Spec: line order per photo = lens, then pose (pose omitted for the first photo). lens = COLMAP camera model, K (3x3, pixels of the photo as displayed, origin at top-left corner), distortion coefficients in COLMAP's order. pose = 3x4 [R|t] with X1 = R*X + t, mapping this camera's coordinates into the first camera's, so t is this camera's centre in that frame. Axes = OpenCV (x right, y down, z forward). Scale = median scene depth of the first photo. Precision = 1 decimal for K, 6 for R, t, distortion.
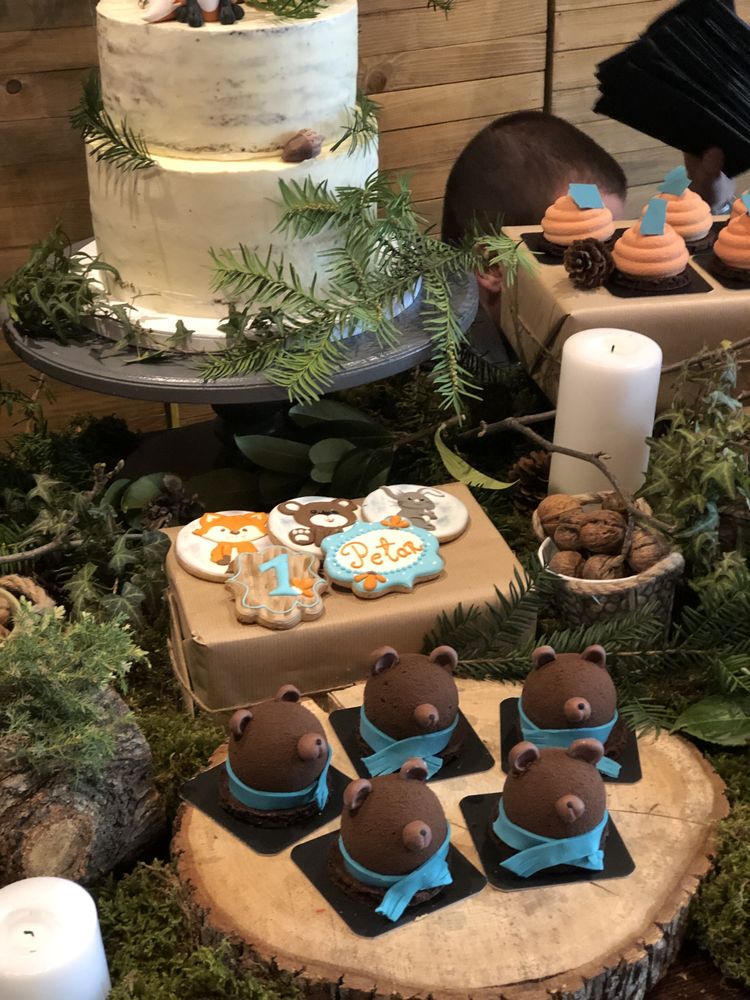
lens RADIAL K [[1628.1, 0, 375.0], [0, 1628.1, 500.0], [0, 0, 1]] dist [-0.082246, 0.832758]
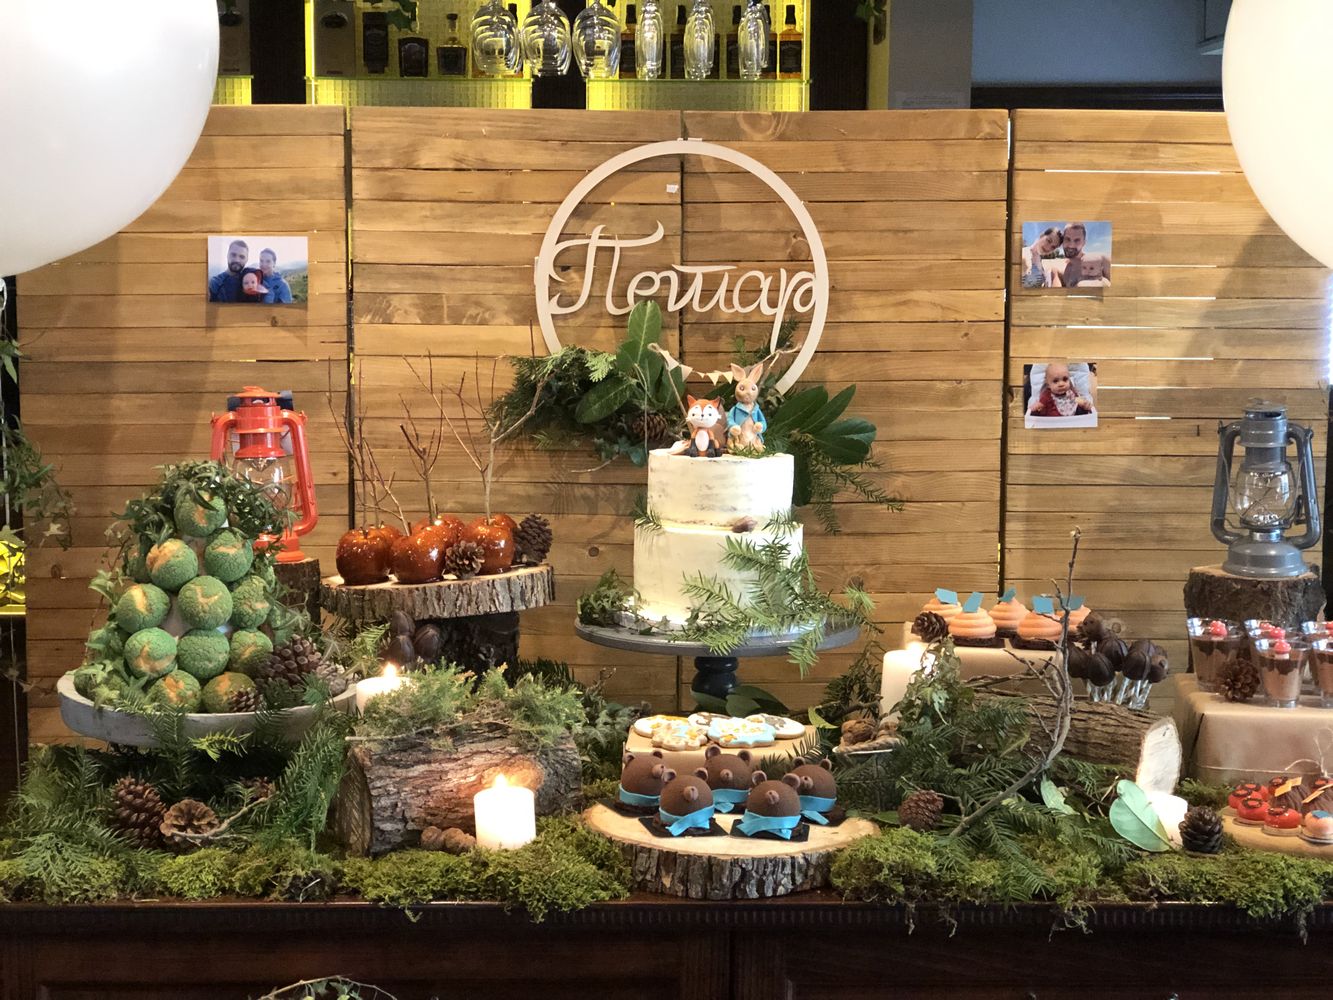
lens RADIAL K [[2170.3, 0, 666.5], [0, 2170.3, 500.0], [0, 0, 1]] dist [-0.082246, 0.832758]
pose [[0.955934, 0.062085, -0.286942, 0.572182], [-0.167476, 0.918074, -0.359294, 0.646603], [0.241127, 0.391518, 0.888016, -1.184593]]
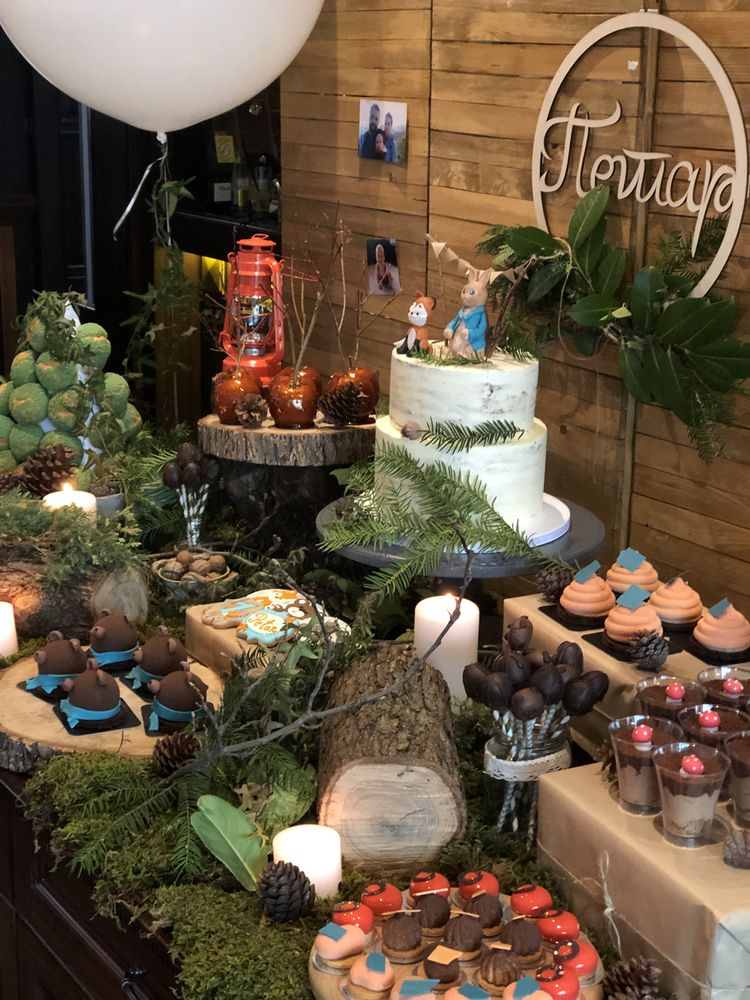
lens RADIAL K [[1628.1, 0, 375.0], [0, 1628.1, 500.0], [0, 0, 1]] dist [-0.082246, 0.832758]
pose [[0.259211, 0.294990, -0.919669, 1.618736], [-0.488520, 0.861469, 0.138631, -0.387409], [0.833161, 0.413342, 0.367411, 0.365753]]
